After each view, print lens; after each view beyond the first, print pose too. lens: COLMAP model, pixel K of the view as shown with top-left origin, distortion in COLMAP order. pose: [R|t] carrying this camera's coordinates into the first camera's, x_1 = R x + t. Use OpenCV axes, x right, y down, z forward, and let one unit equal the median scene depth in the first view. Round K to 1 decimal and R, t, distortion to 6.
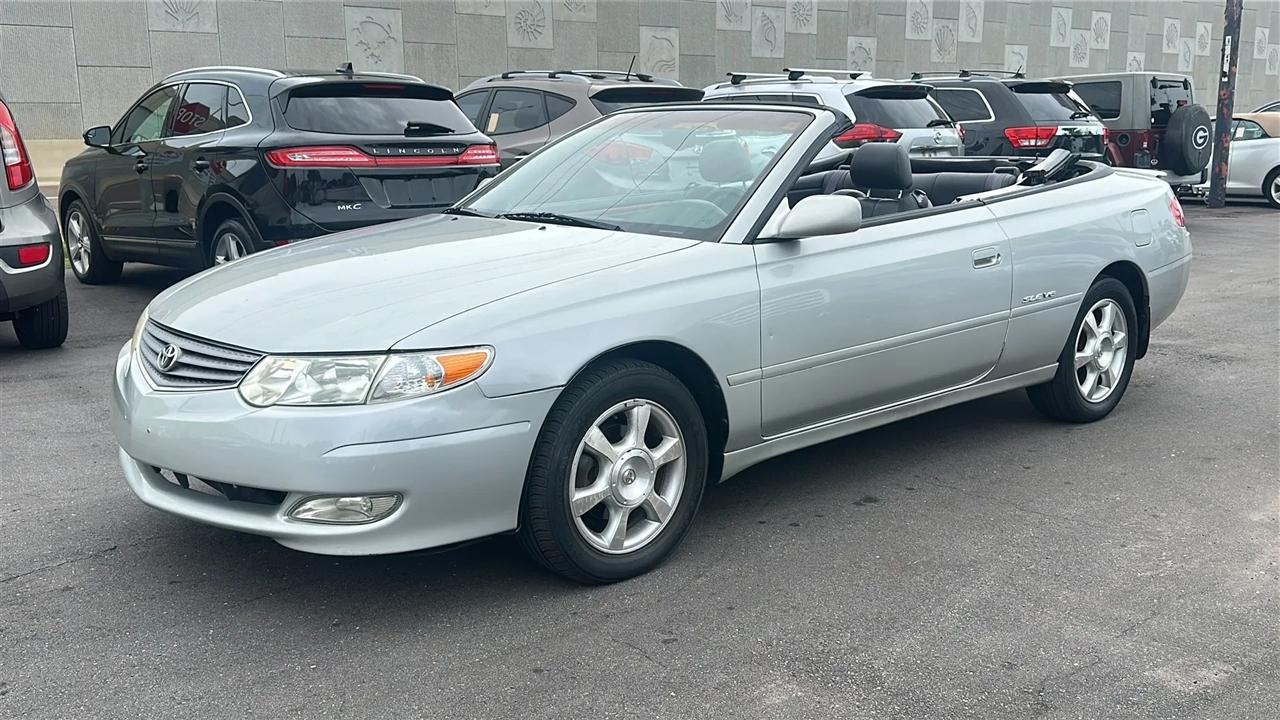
lens RADIAL K [[1168.9, 0, 639.1], [0, 1168.9, 378.8], [0, 0, 1]] dist [0.167285, -0.327873]
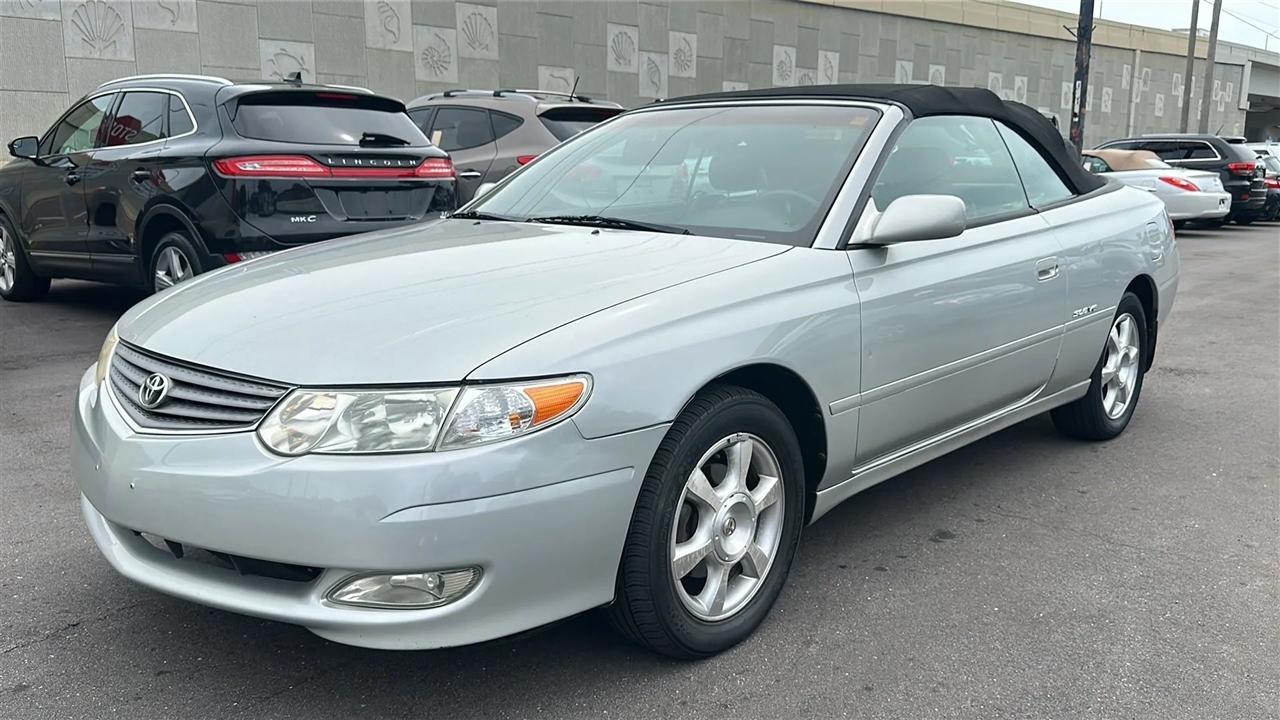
lens RADIAL K [[1047.1, 0, 642.2], [0, 1047.1, 374.9], [0, 0, 1]] dist [0.132809, -0.244201]
pose [[0.993849, -0.008974, 0.110383, -0.098972], [0.010233, 0.999889, -0.010843, -0.010986], [-0.110273, 0.011906, 0.993830, 0.172760]]
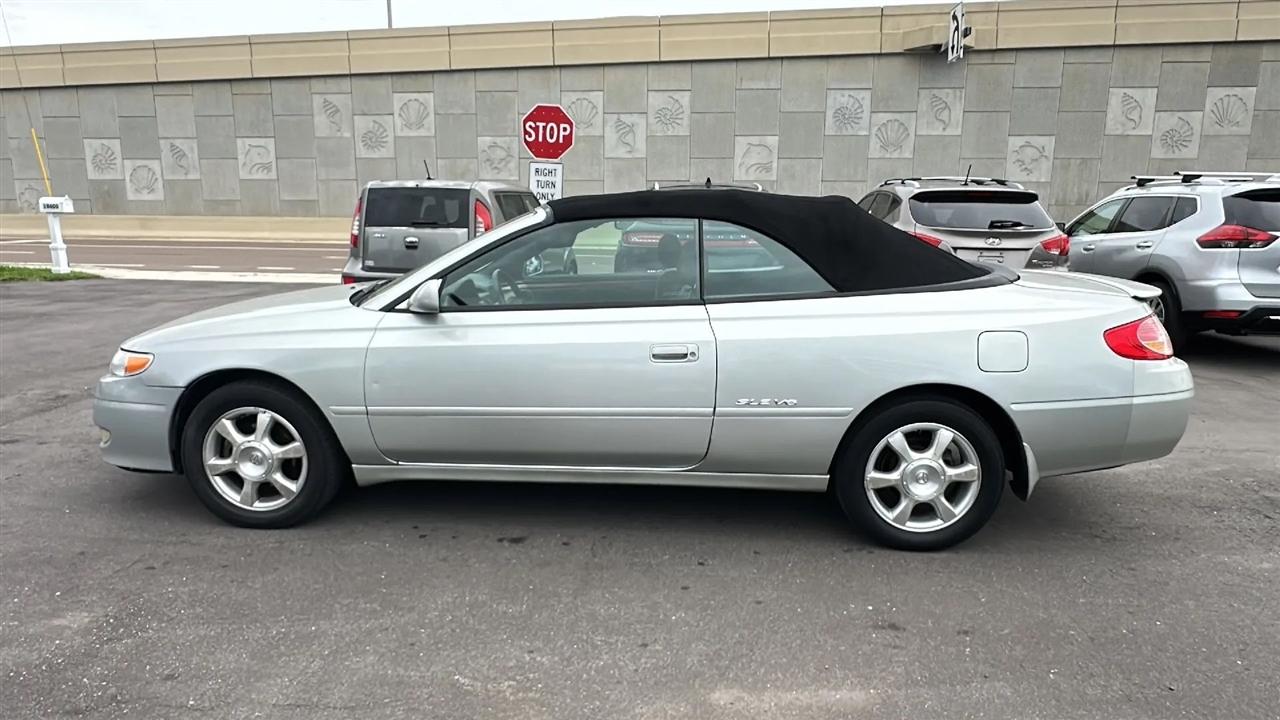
lens RADIAL K [[758.2, 0, 640.3], [0, 758.2, 357.6], [0, 0, 1]] dist [-0.005173, 0.001097]
pose [[0.701384, 0.145602, -0.697754, 0.629185], [-0.163698, 0.985653, 0.041129, -0.103198], [0.693732, 0.085374, 0.715156, 0.423324]]
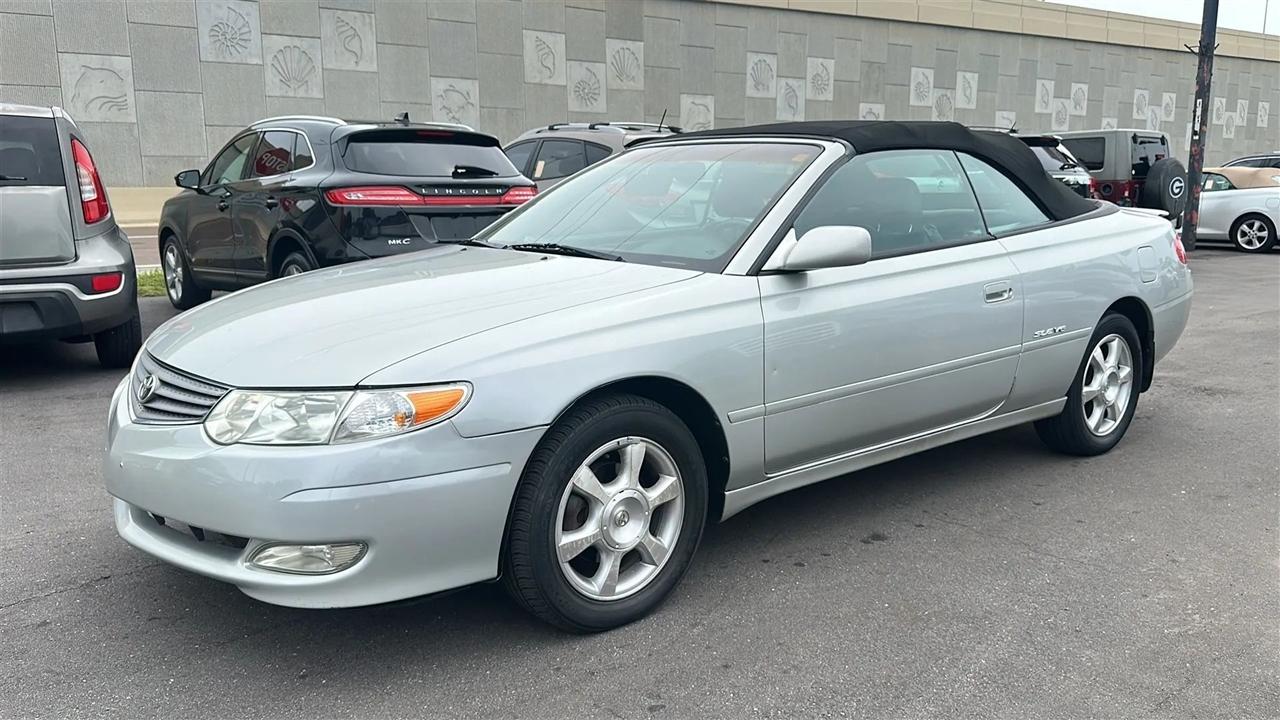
lens RADIAL K [[983.8, 0, 641.0], [0, 983.8, 375.0], [0, 0, 1]] dist [0.123858, -0.210559]
pose [[0.999135, 0.011835, -0.039865, 0.024357], [-0.012517, 0.999779, -0.016913, -0.012786], [0.039656, 0.017398, 0.999062, 0.130973]]
